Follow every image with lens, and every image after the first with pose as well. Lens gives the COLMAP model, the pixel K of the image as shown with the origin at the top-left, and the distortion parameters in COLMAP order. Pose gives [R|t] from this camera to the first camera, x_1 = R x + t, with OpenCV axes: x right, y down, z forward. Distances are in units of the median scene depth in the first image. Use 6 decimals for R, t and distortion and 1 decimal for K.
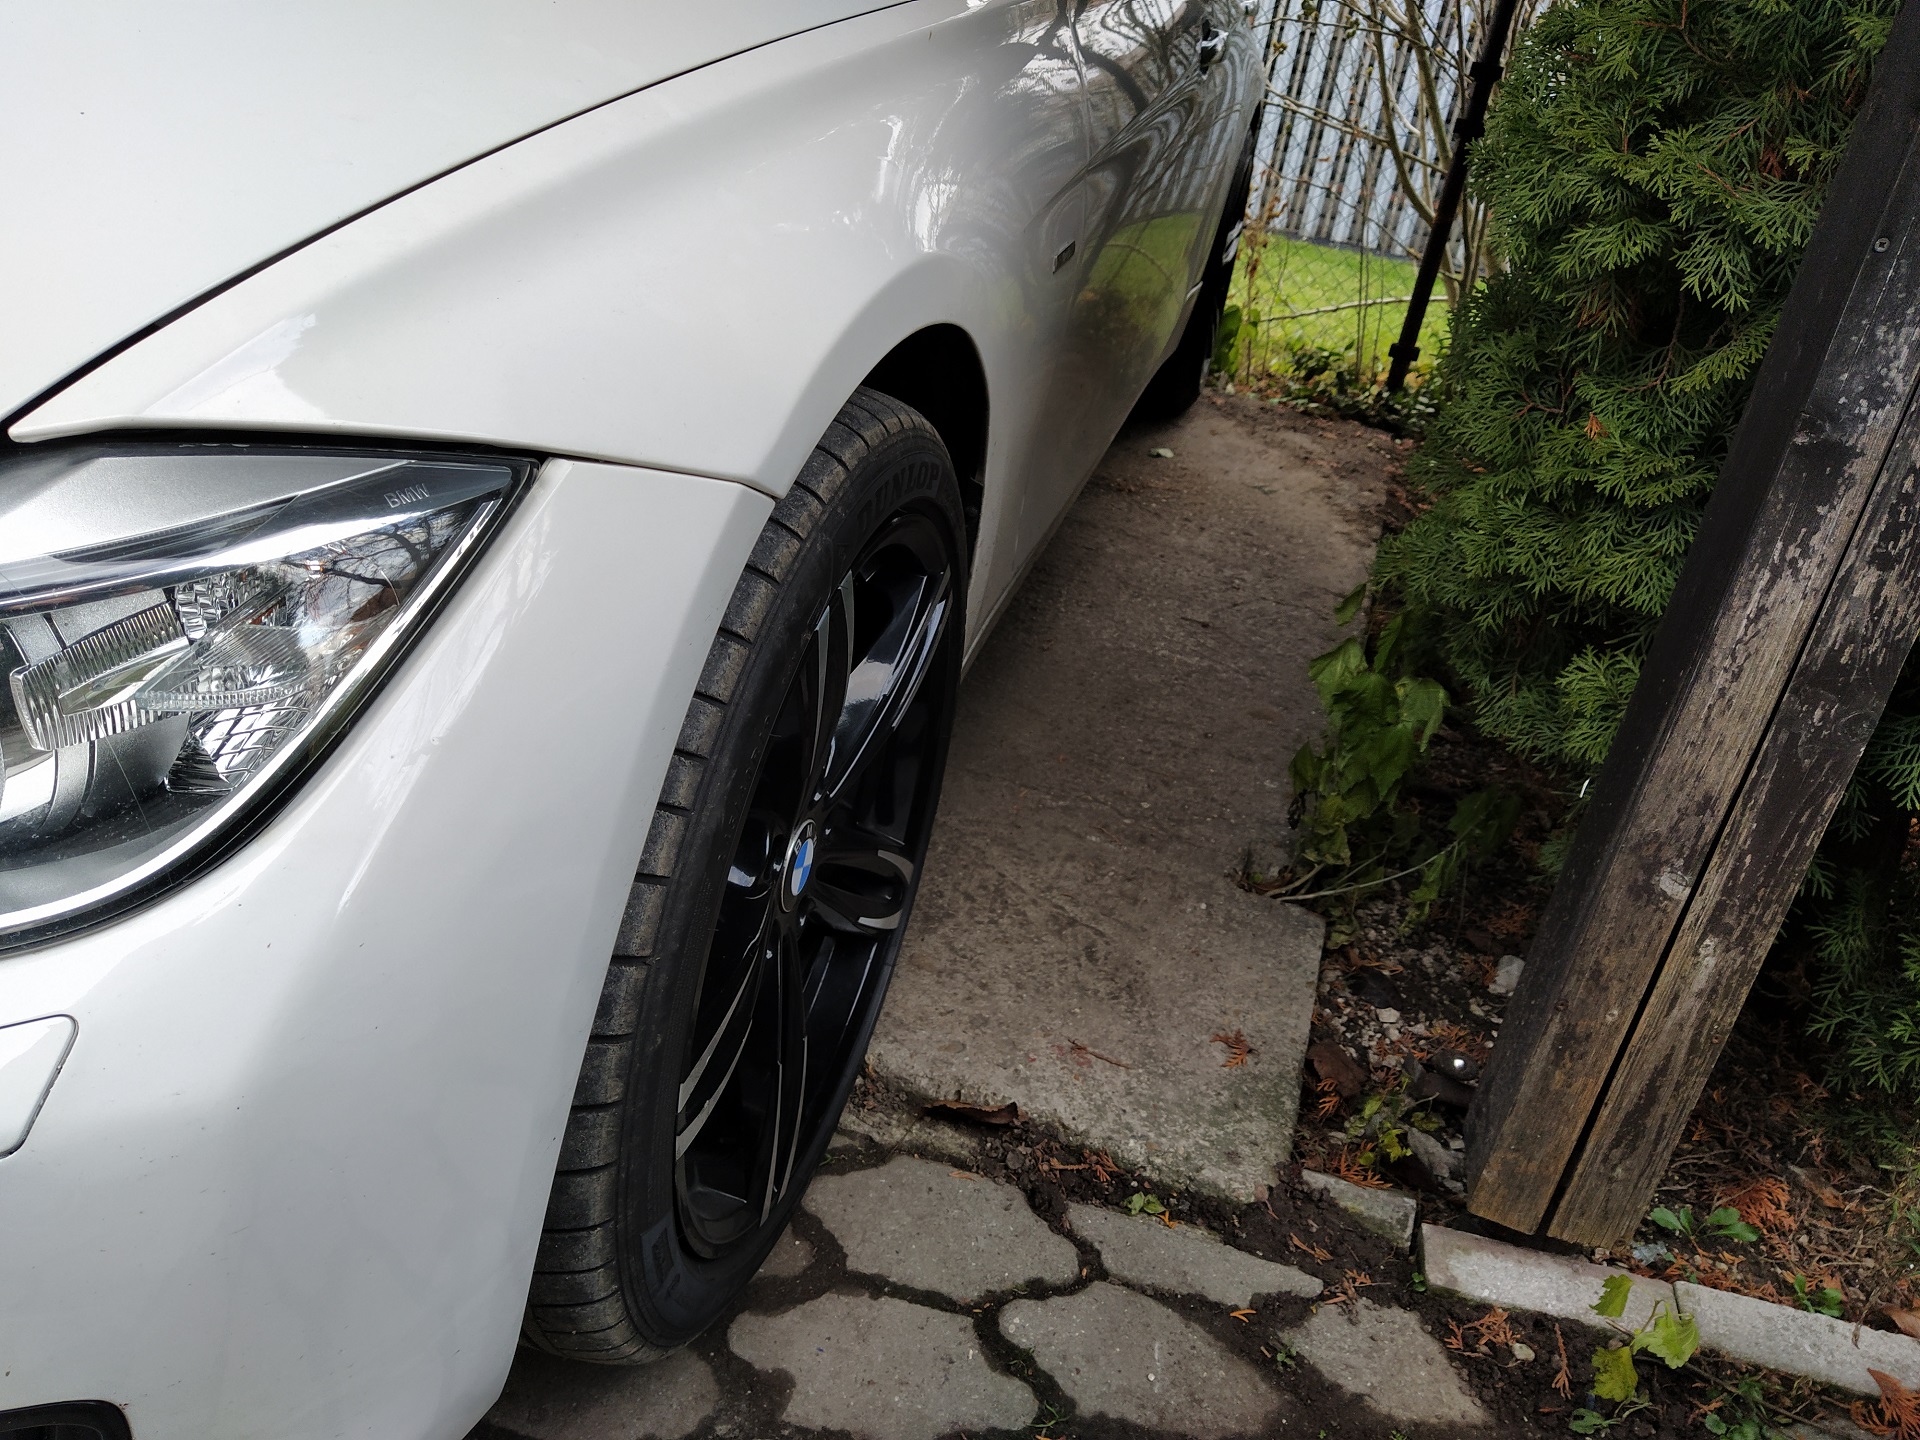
lens RADIAL K [[1475.0, 0, 960.0], [0, 1475.0, 720.7], [0, 0, 1]] dist [0.088248, -0.146024]
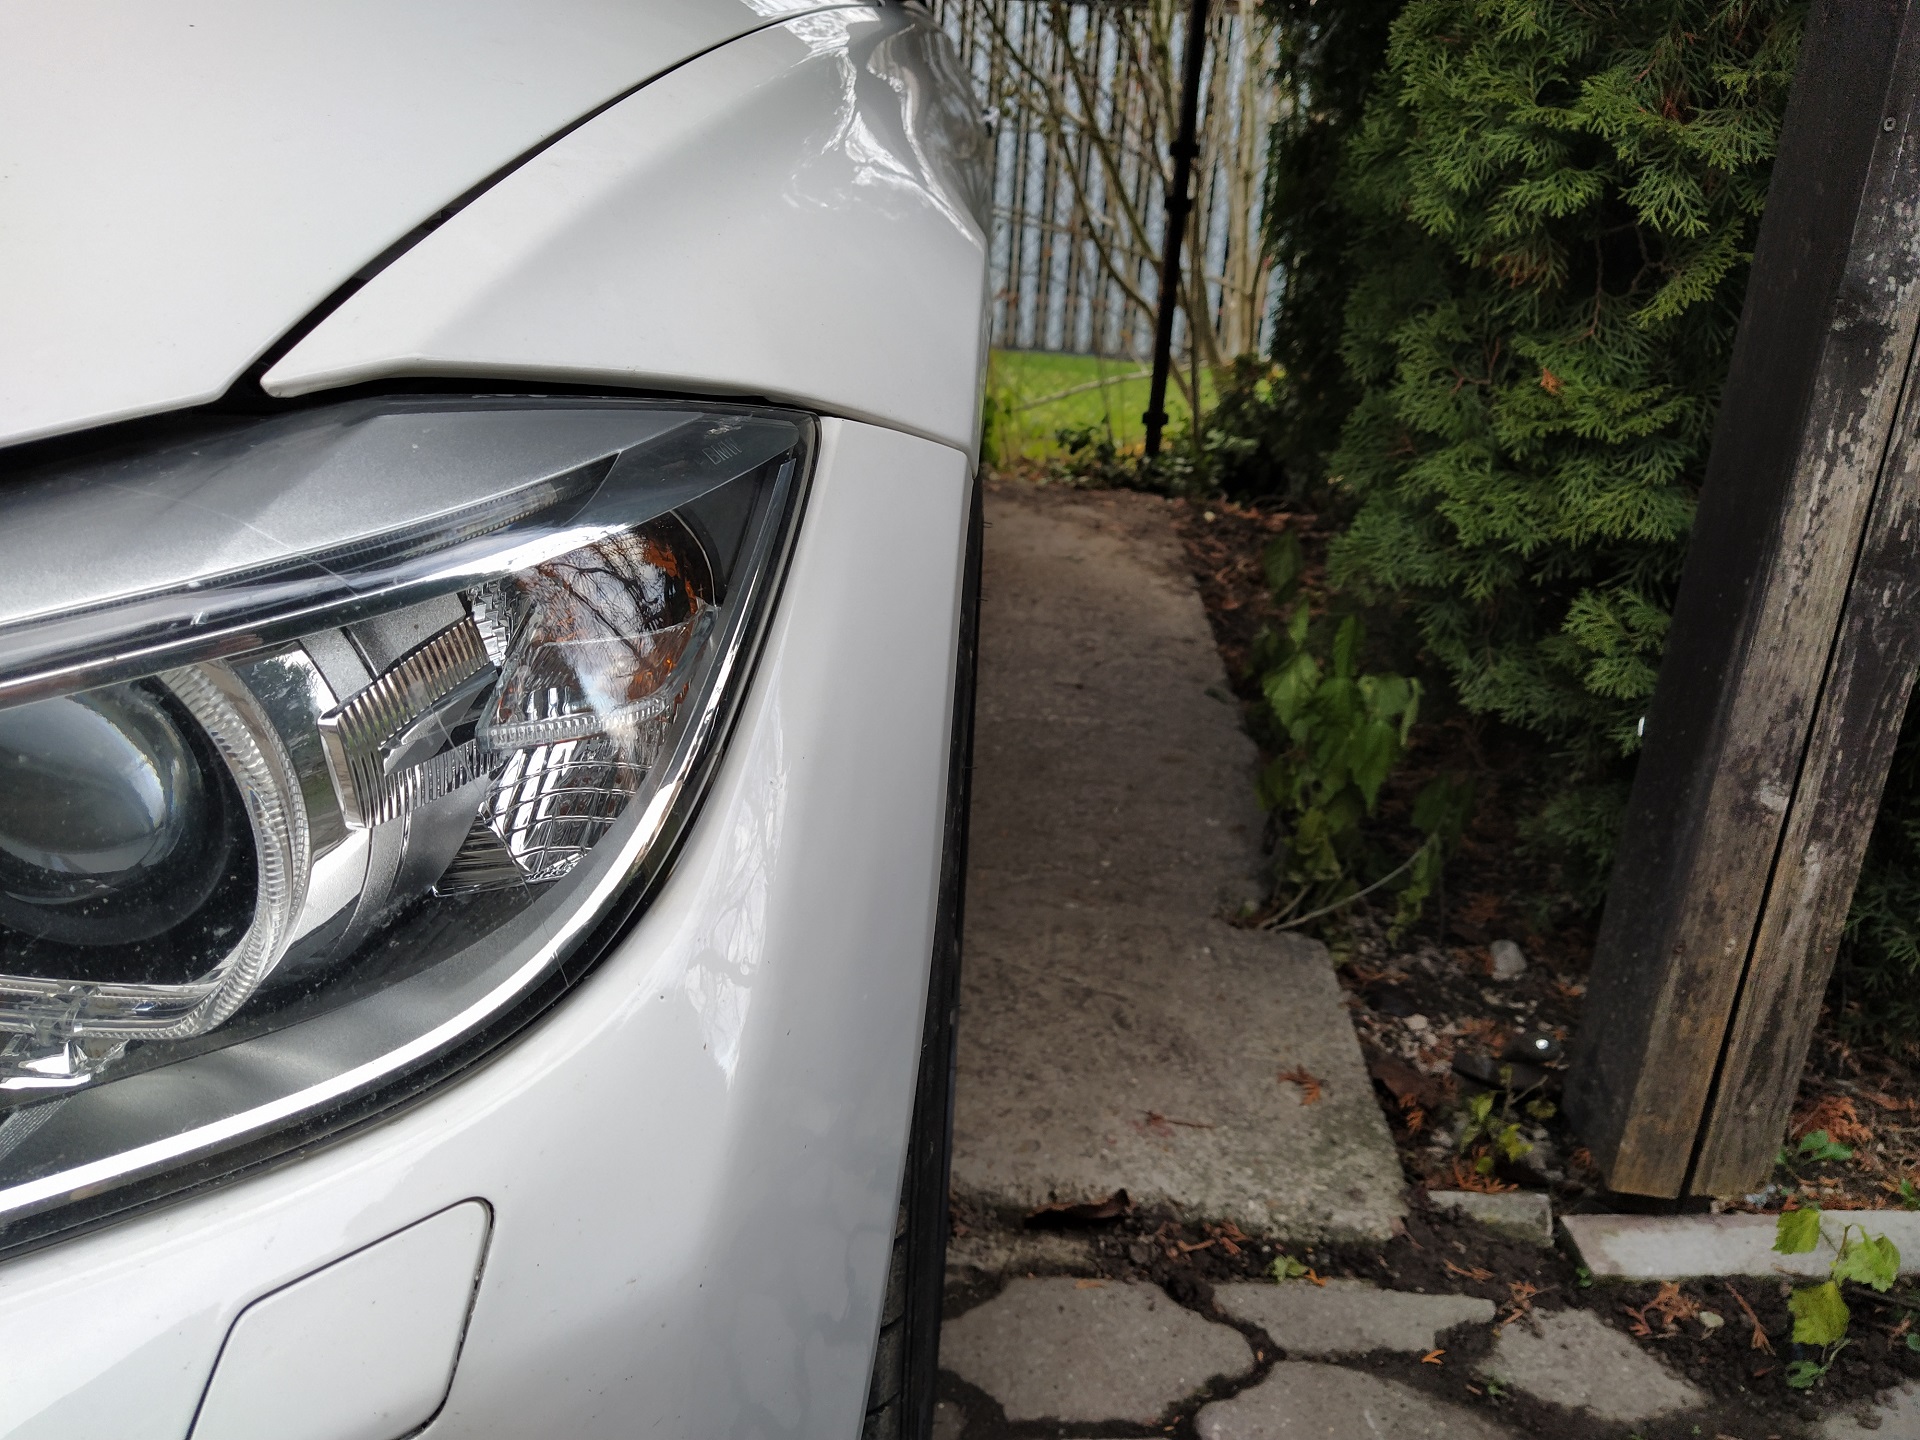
lens RADIAL K [[1475.5, 0, 953.6], [0, 1475.5, 712.5], [0, 0, 1]] dist [0.080794, -0.139703]
pose [[0.966549, -0.166699, 0.194920, -0.203381], [0.185474, 0.979198, -0.082284, 0.032397], [-0.177149, 0.115684, 0.977362, 0.113887]]
